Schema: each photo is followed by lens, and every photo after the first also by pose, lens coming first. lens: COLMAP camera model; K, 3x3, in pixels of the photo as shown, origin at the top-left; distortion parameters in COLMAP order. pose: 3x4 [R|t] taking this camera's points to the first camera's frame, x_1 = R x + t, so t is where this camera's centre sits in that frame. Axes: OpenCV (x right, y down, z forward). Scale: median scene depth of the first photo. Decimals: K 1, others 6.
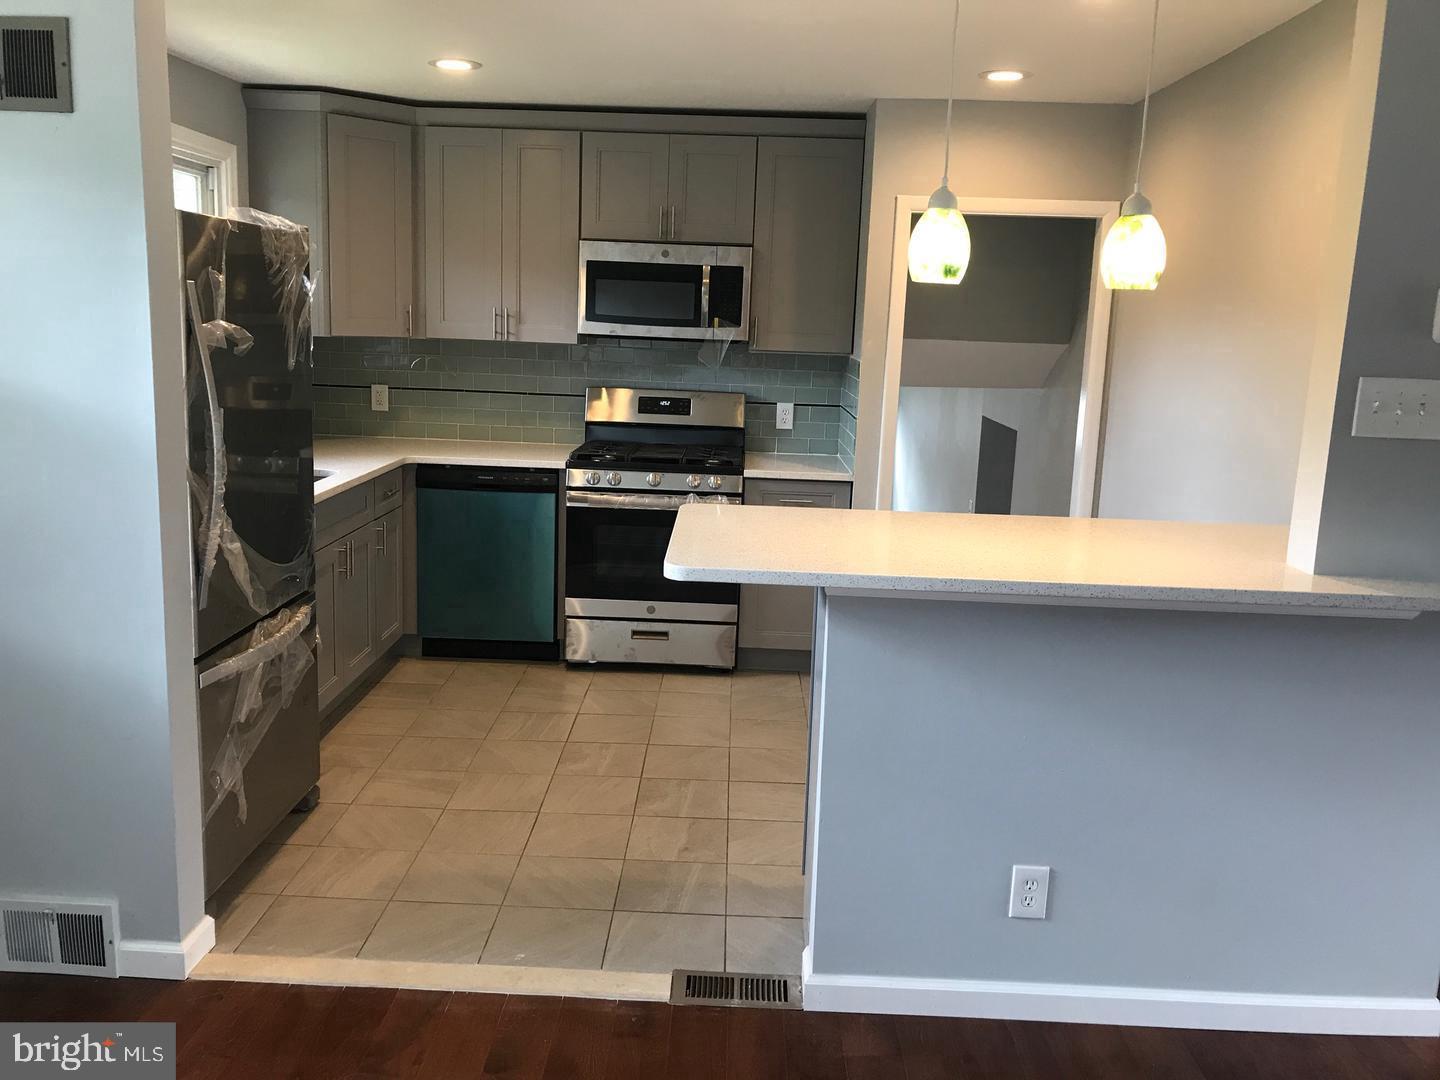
lens RADIAL K [[1179.6, 0, 702.1], [0, 1179.6, 533.7], [0, 0, 1]] dist [0.155934, -0.437326]
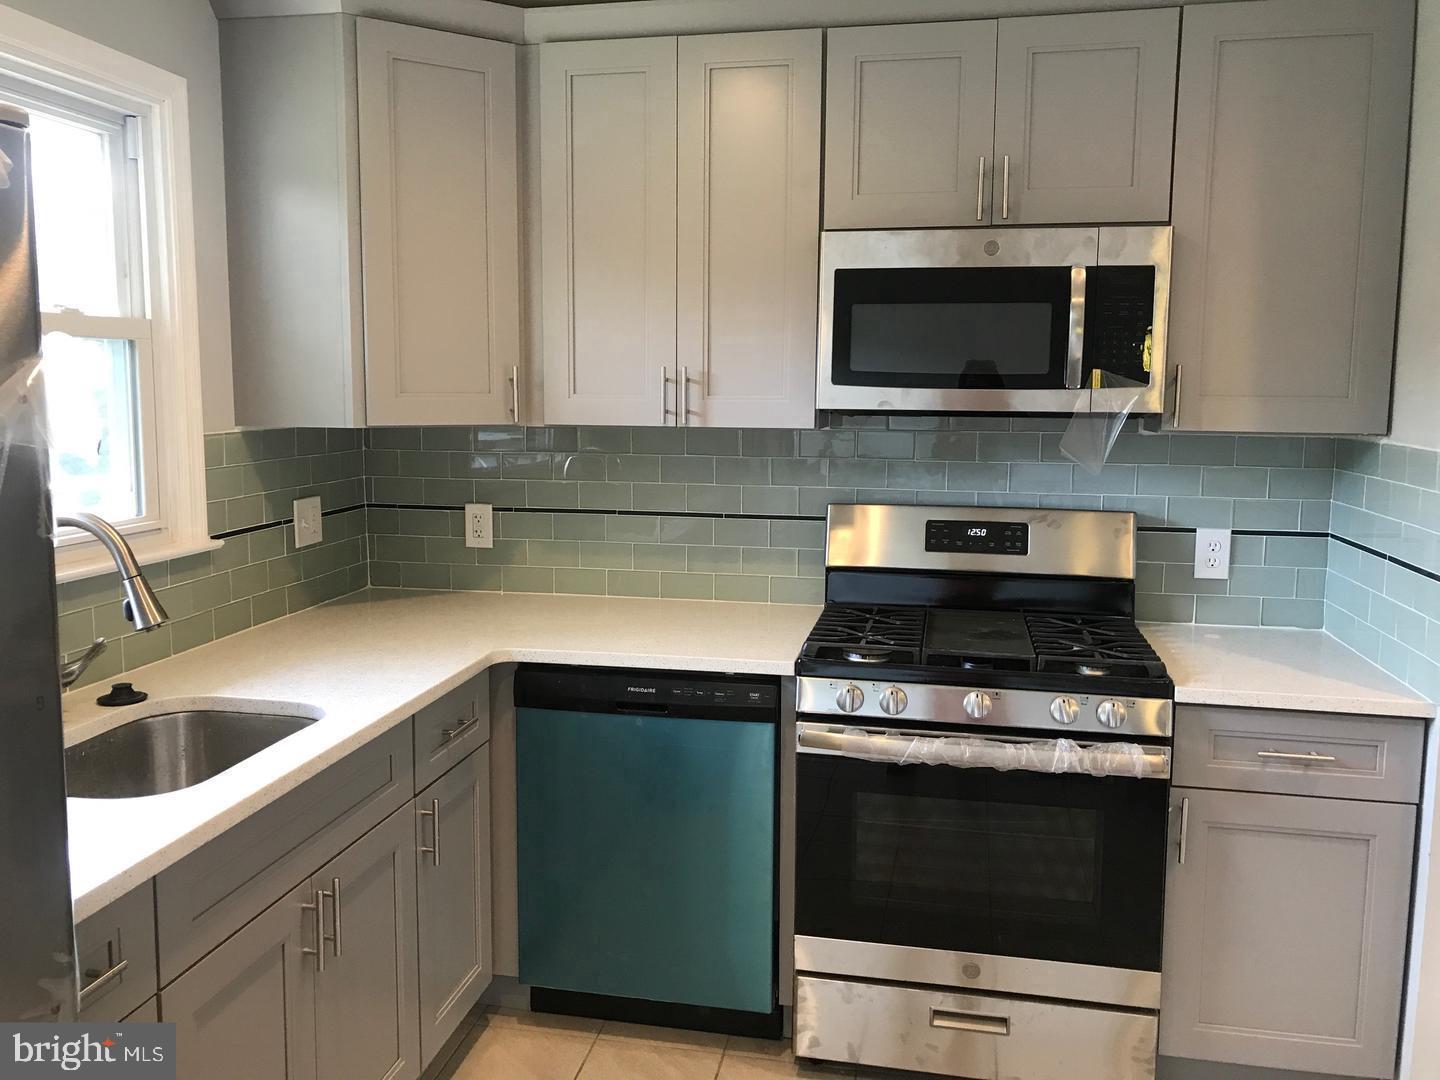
lens RADIAL K [[1197.4, 0, 713.9], [0, 1197.4, 535.5], [0, 0, 1]] dist [0.077683, -0.113529]
pose [[0.986111, -0.007744, -0.165904, -0.062915], [-0.001773, 0.998365, -0.057140, -0.083641], [0.166075, 0.056640, 0.984485, 0.479887]]
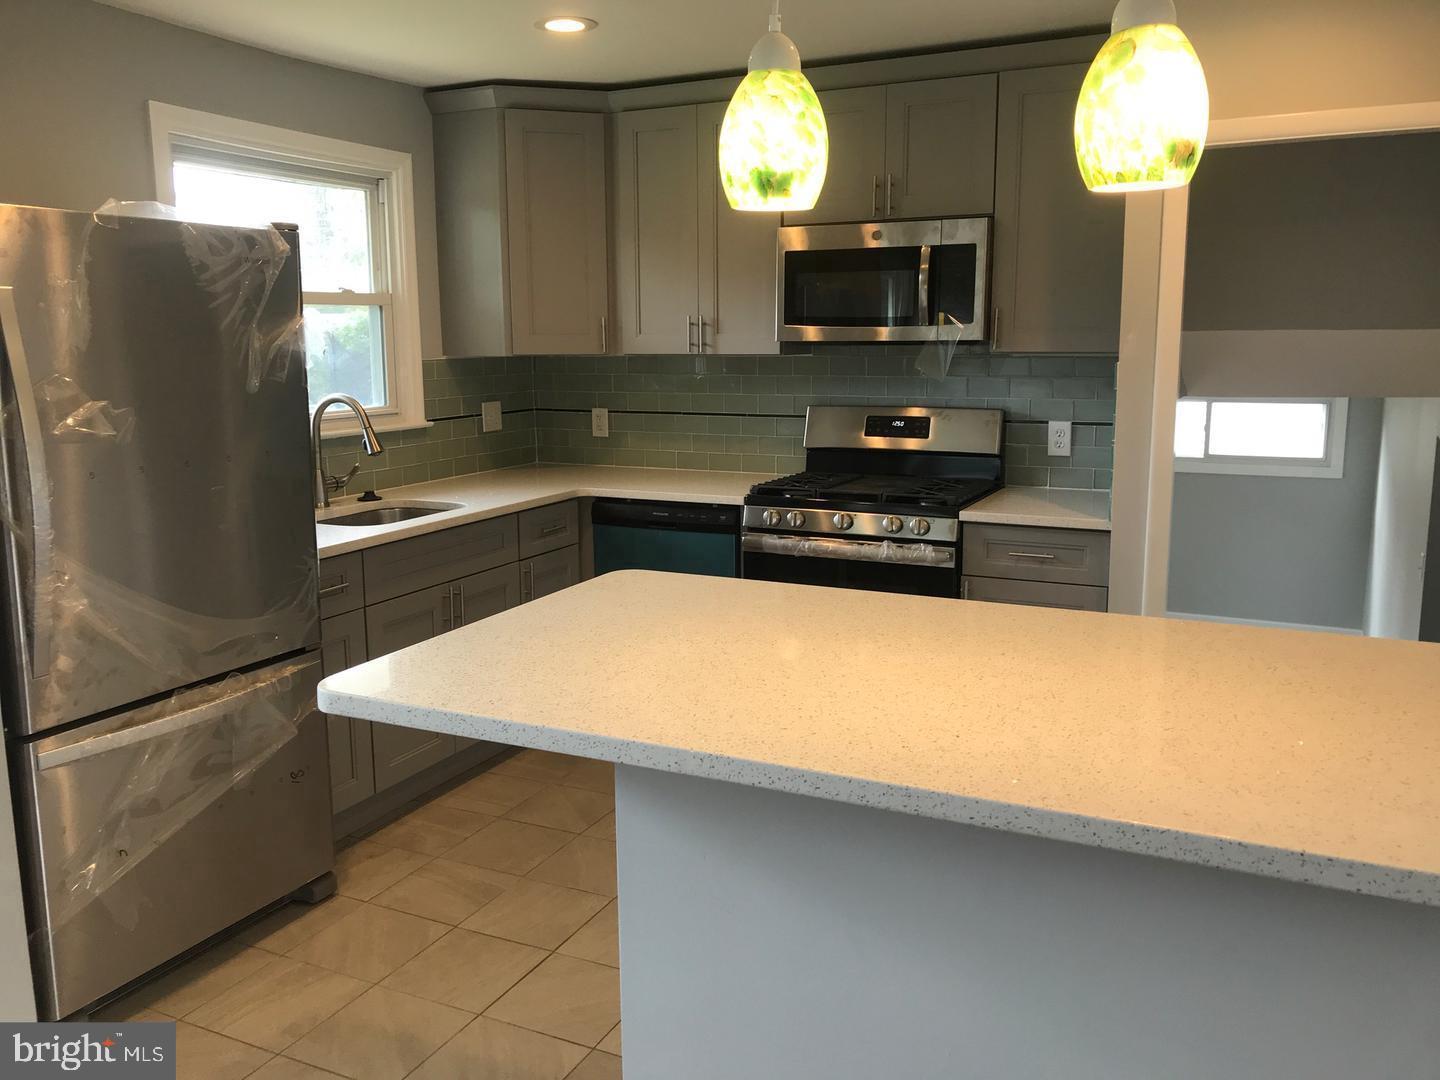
lens RADIAL K [[1179.6, 0, 702.1], [0, 1179.6, 533.7], [0, 0, 1]] dist [0.155934, -0.437326]
pose [[0.909861, 0.027783, -0.413982, 0.194959], [-0.034921, 0.999343, -0.009682, -0.025680], [0.413441, 0.023266, 0.910233, 0.235457]]
